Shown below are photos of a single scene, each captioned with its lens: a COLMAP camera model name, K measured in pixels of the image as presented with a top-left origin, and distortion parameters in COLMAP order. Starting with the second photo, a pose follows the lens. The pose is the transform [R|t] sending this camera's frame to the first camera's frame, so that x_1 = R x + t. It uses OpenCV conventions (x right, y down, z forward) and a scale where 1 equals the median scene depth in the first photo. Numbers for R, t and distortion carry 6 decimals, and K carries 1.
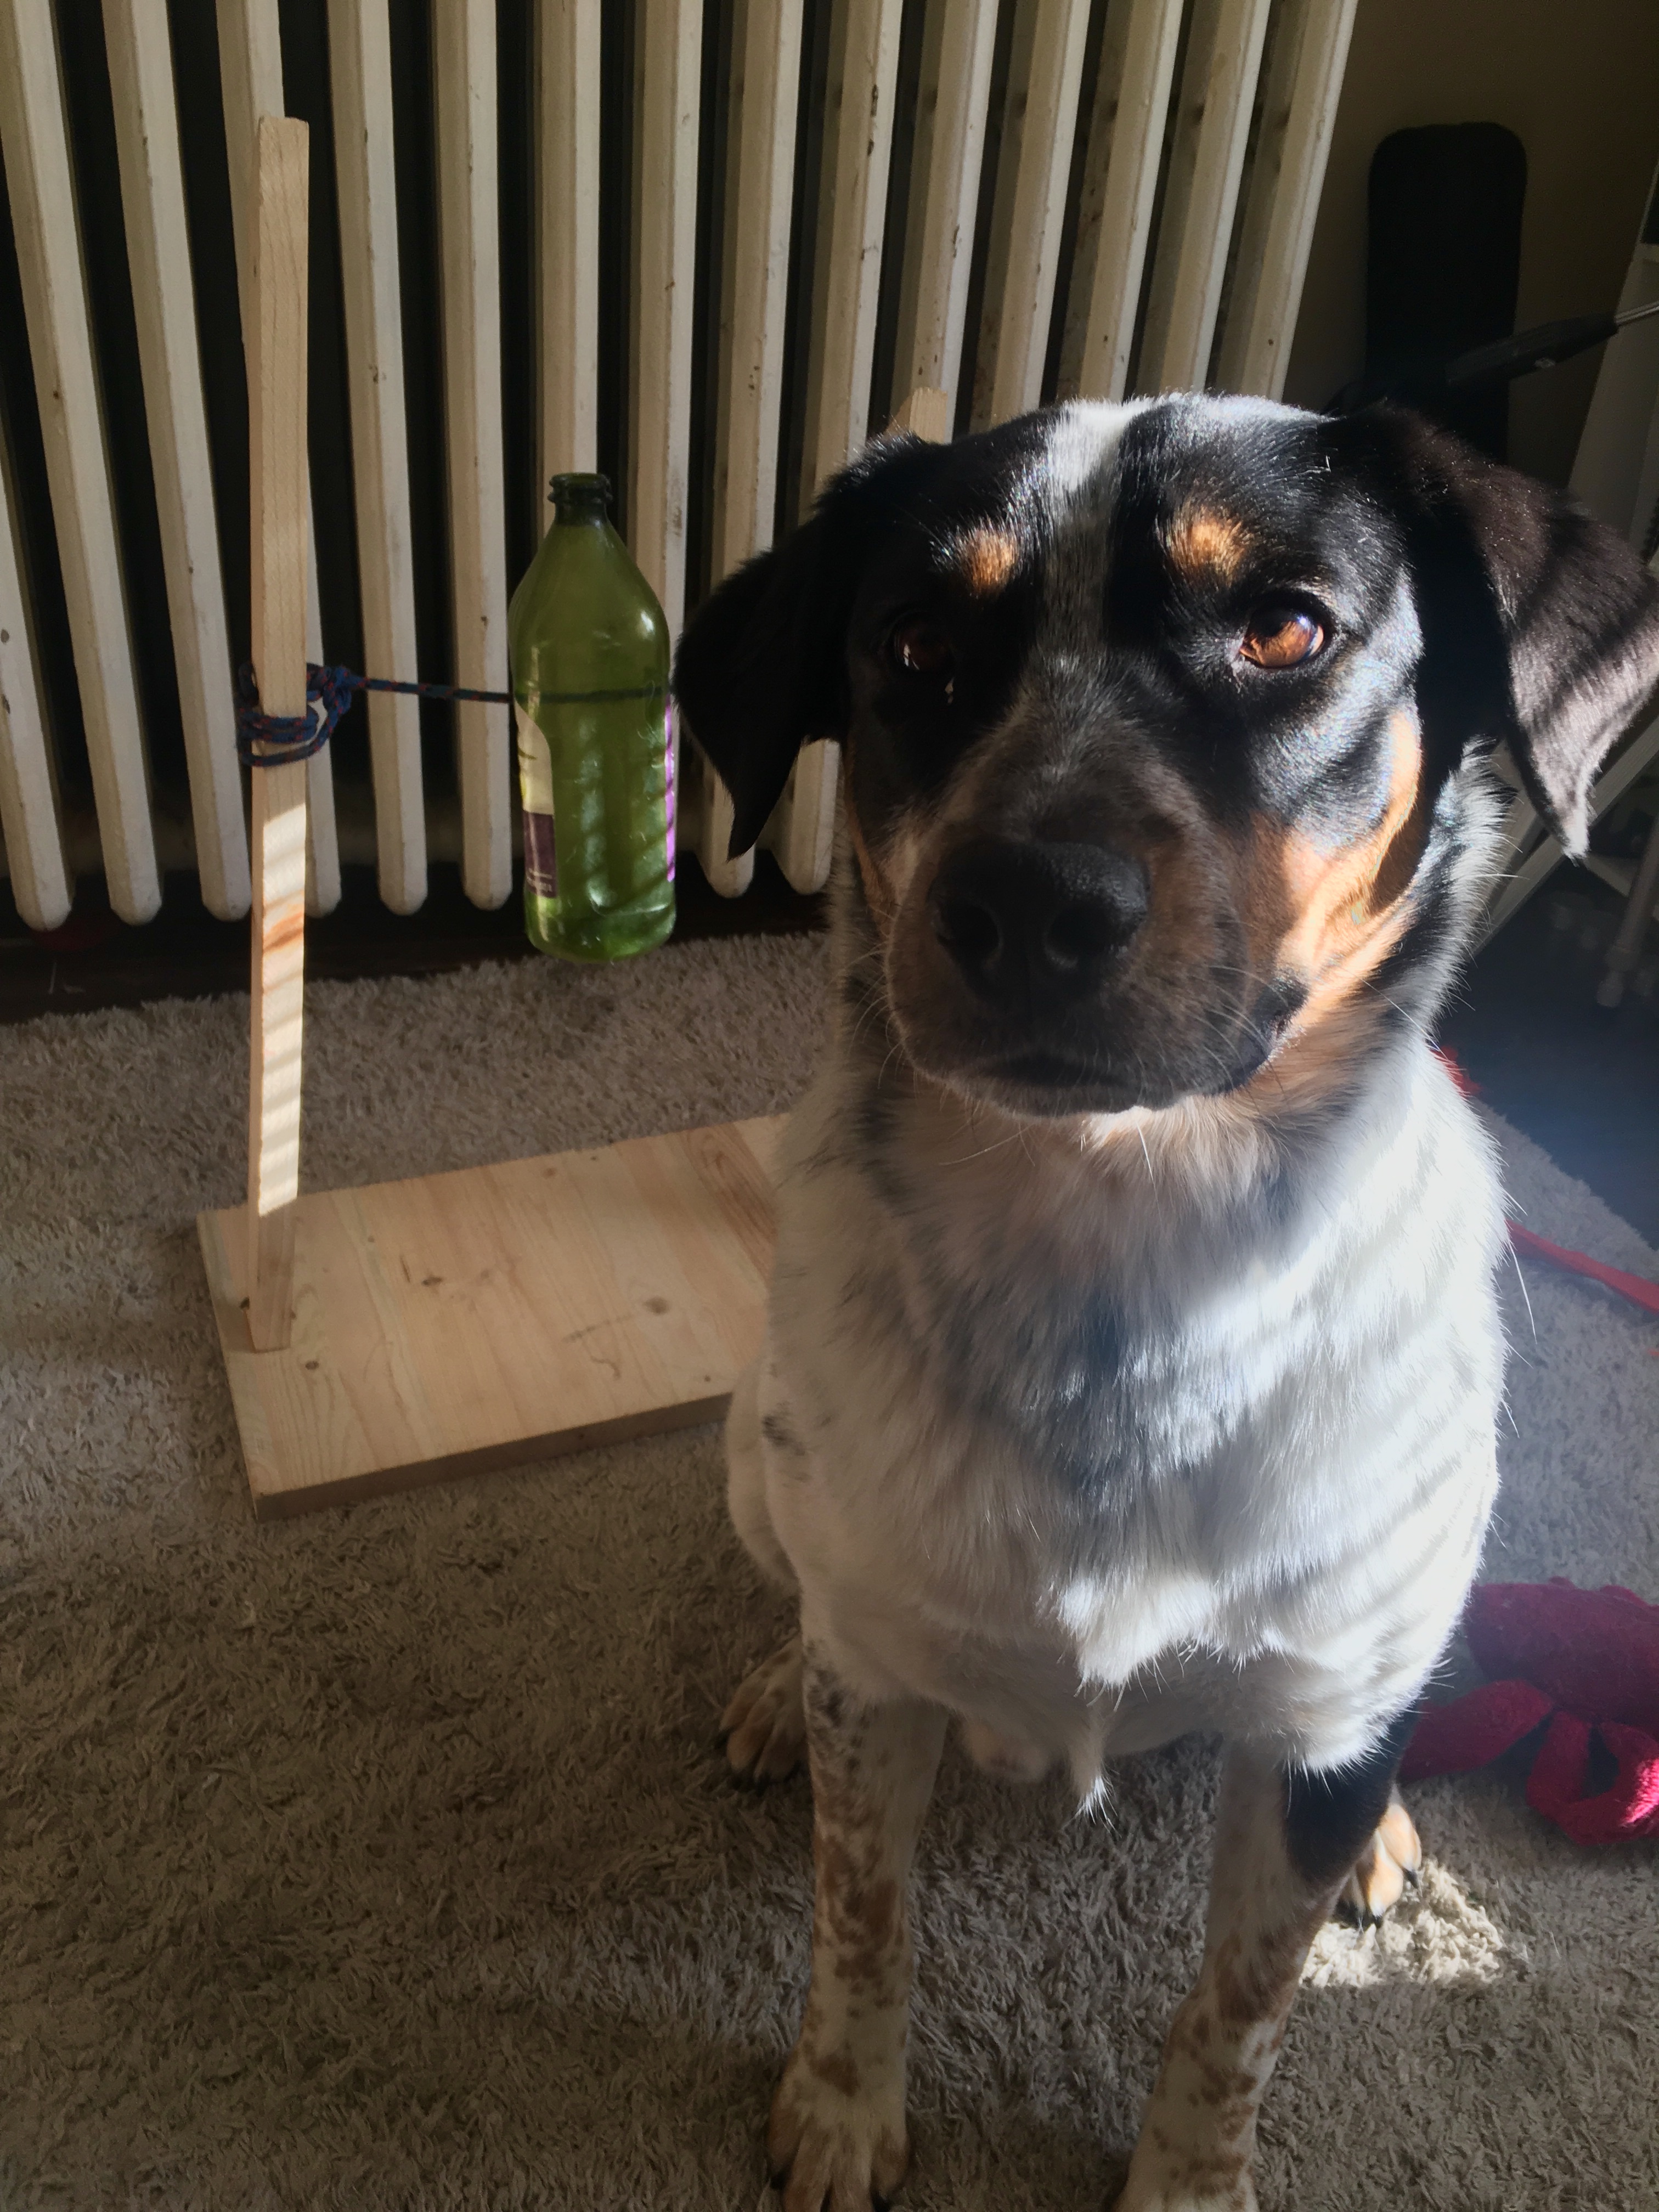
lens RADIAL K [[1908.7, 0, 829.5], [0, 1908.7, 1106.0], [0, 0, 1]] dist [0.073214, 0.007439]
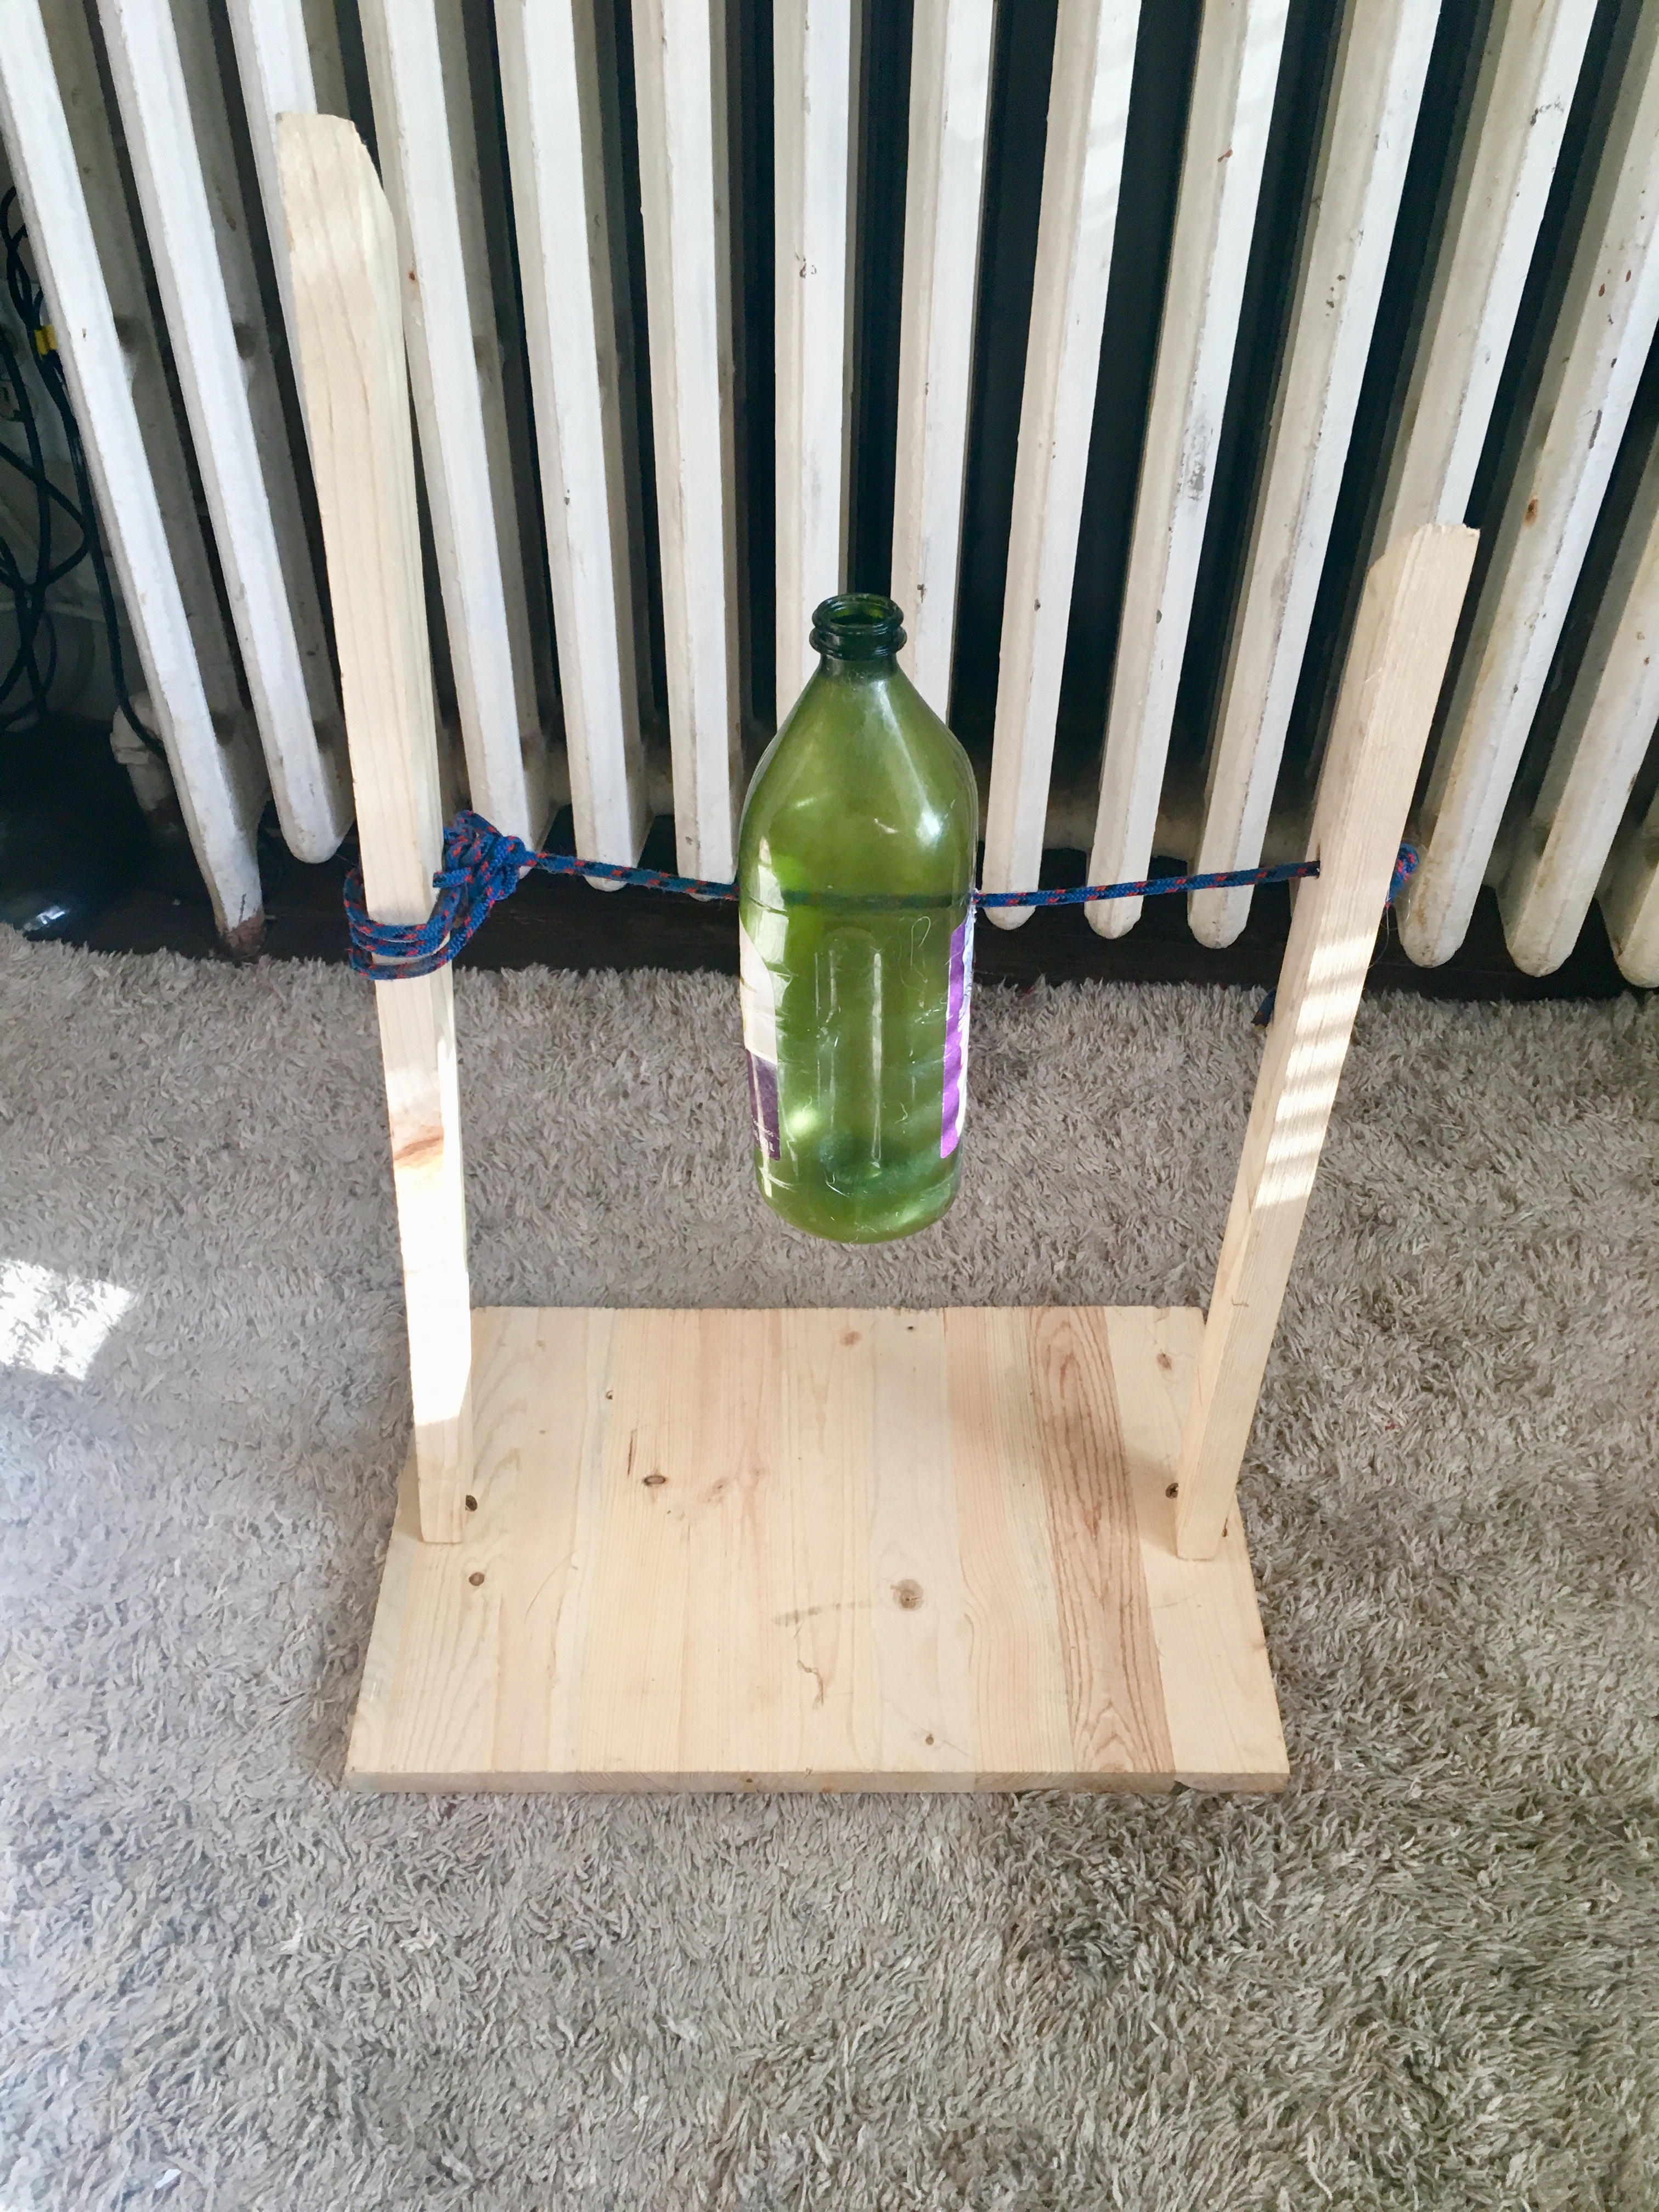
lens RADIAL K [[1908.7, 0, 829.5], [0, 1908.7, 1106.0], [0, 0, 1]] dist [0.073214, 0.007439]
pose [[0.924639, 0.213911, -0.315095, 0.075443], [-0.155153, 0.967165, 0.201294, -0.217192], [0.347808, -0.137236, 0.927468, 0.273189]]
